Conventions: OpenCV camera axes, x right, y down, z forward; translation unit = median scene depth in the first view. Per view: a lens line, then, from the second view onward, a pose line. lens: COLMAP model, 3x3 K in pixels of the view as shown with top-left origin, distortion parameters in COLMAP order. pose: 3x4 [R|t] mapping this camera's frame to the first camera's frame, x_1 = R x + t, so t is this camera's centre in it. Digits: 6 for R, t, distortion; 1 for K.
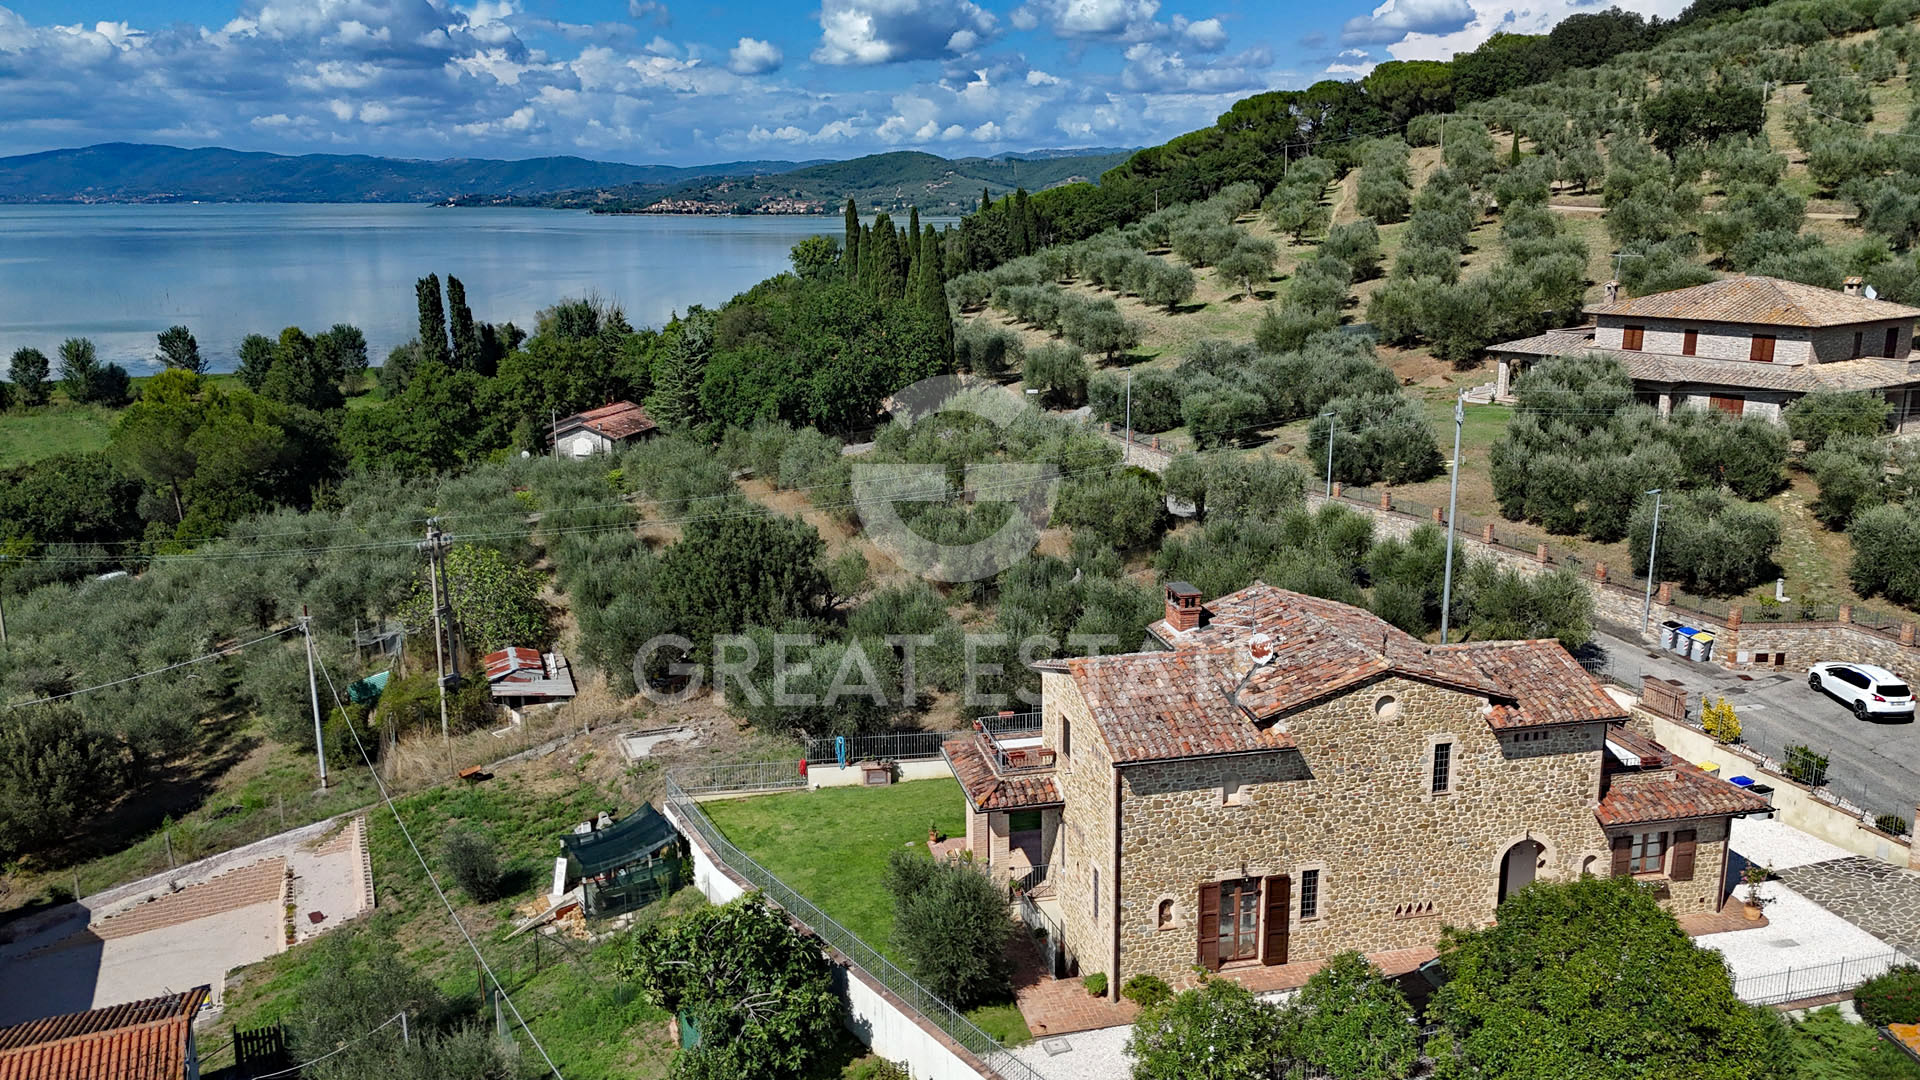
lens RADIAL K [[1442.5, 0, 953.4], [0, 1442.5, 544.4], [0, 0, 1]] dist [0.070351, -0.065404]
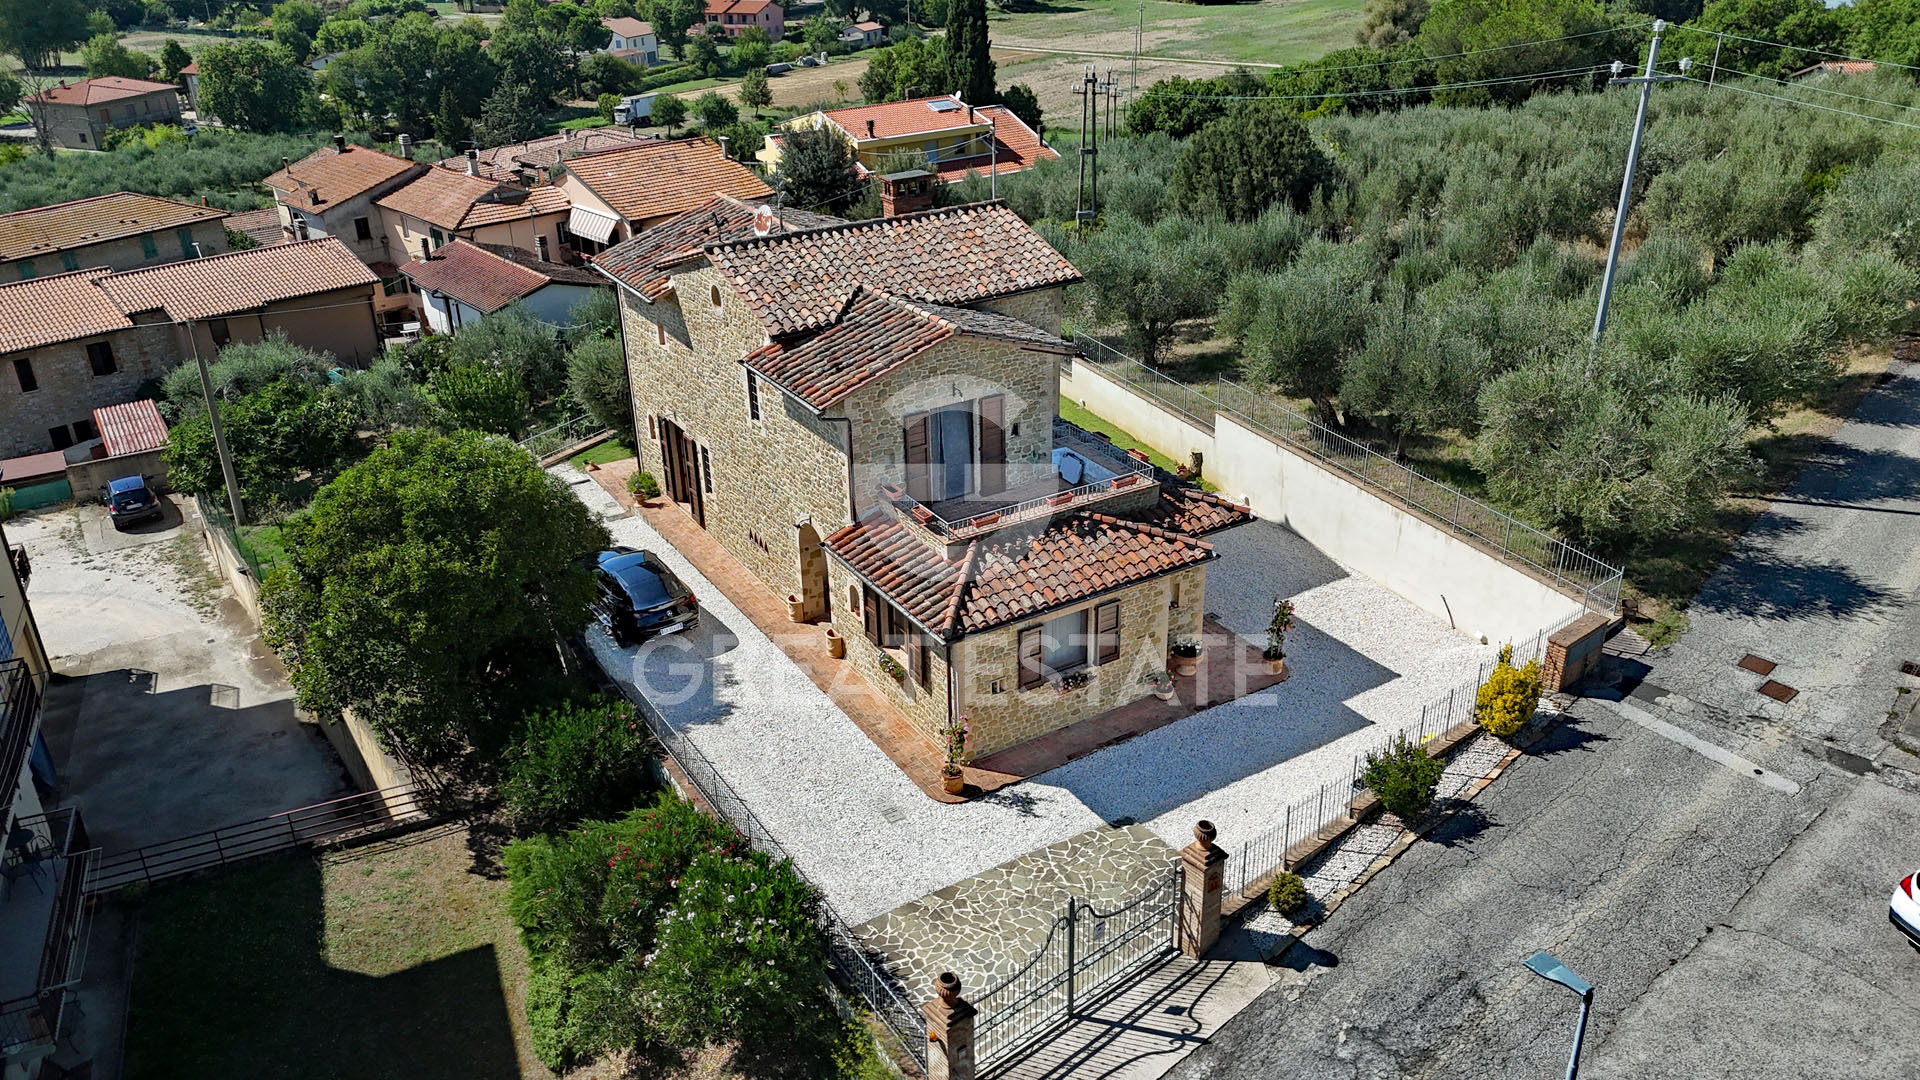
lens RADIAL K [[1415.2, 0, 954.4], [0, 1415.2, 531.5], [0, 0, 1]] dist [0.074529, -0.075631]
pose [[0.322472, 0.409133, -0.853593, 0.781718], [-0.205824, 0.910498, 0.358651, -0.070686], [0.923931, 0.060035, 0.377820, 0.543018]]
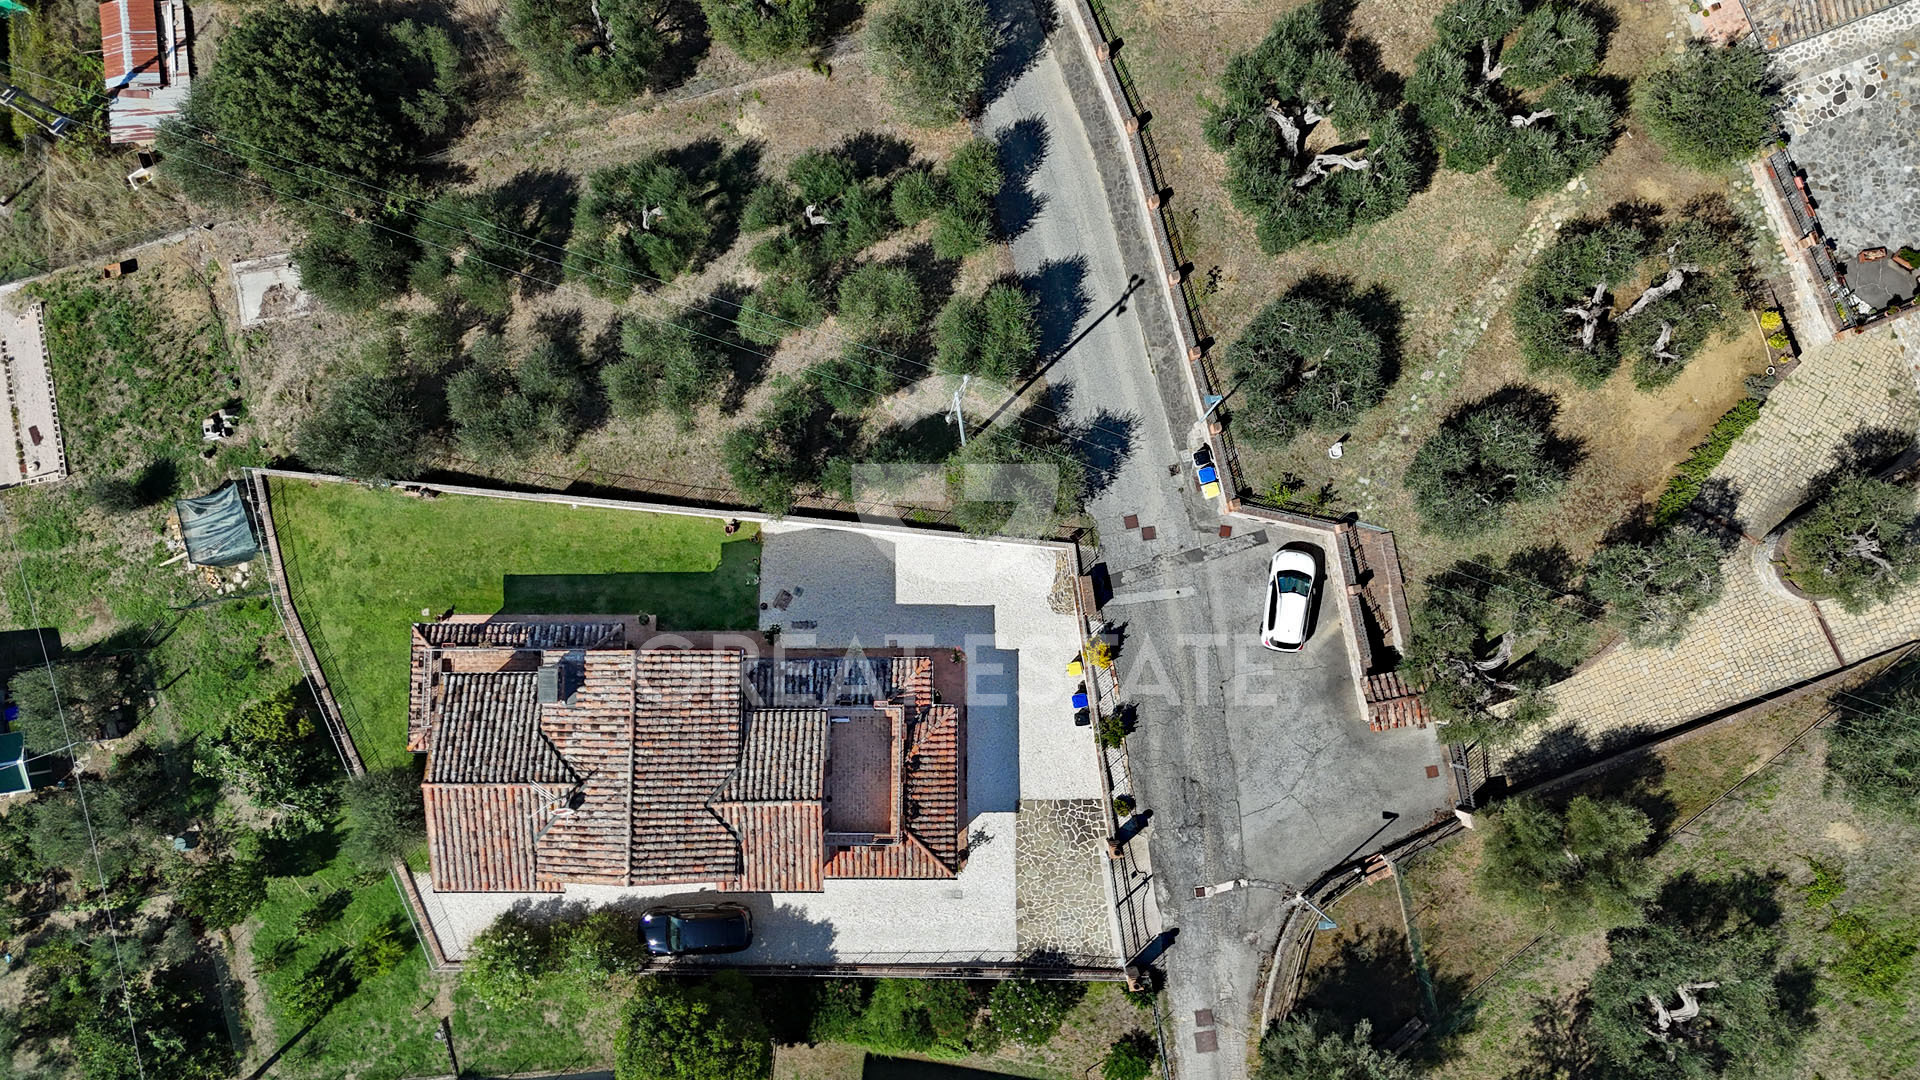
lens RADIAL K [[1415.2, 0, 954.4], [0, 1415.2, 531.5], [0, 0, 1]] dist [0.074529, -0.075631]
pose [[0.976288, 0.213773, -0.034117, 0.382292], [-0.036653, 0.318560, 0.947194, -0.868740], [0.213352, -0.923483, 0.318841, 0.625114]]
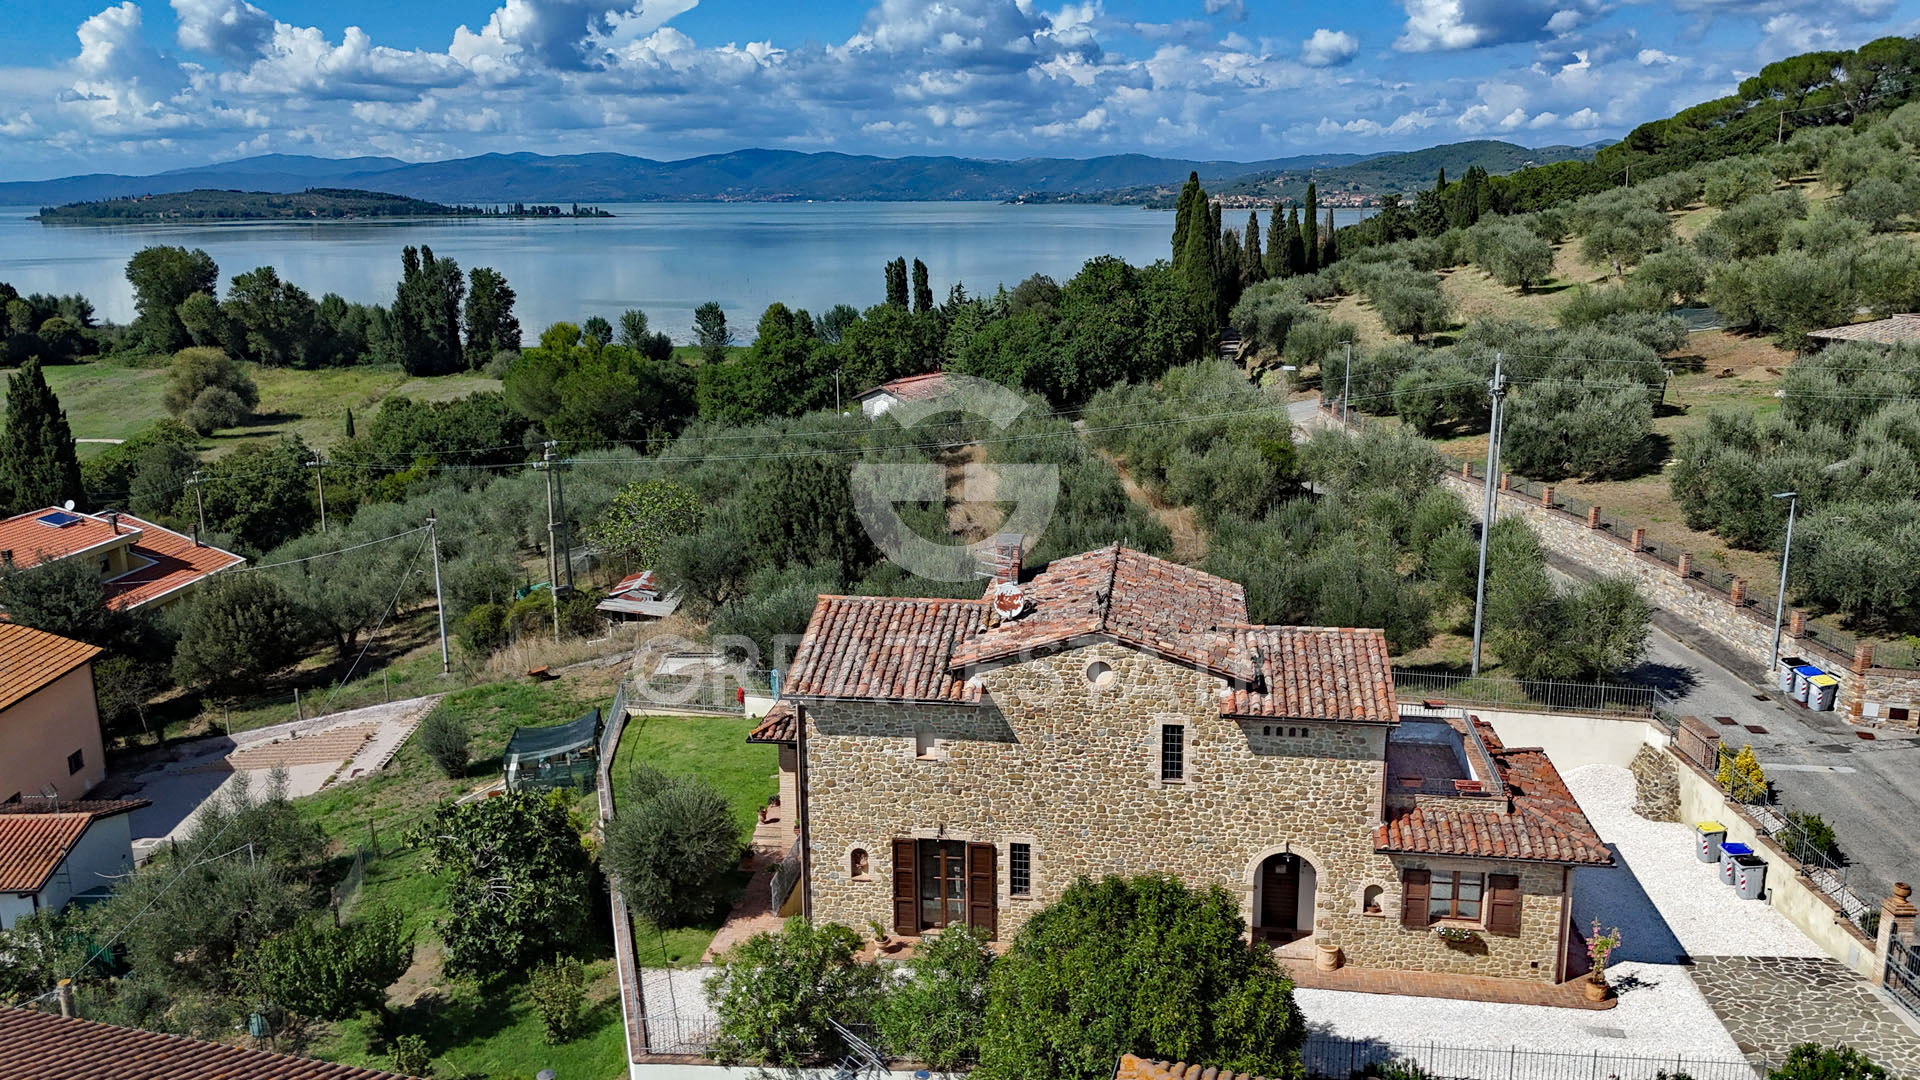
lens RADIAL K [[1442.5, 0, 953.4], [0, 1442.5, 544.4], [0, 0, 1]] dist [0.070351, -0.065404]
pose [[0.932033, 0.085370, -0.352175, 0.349678], [-0.084416, 0.996266, 0.018096, 0.015444], [0.352405, 0.012864, 0.935759, 0.086215]]
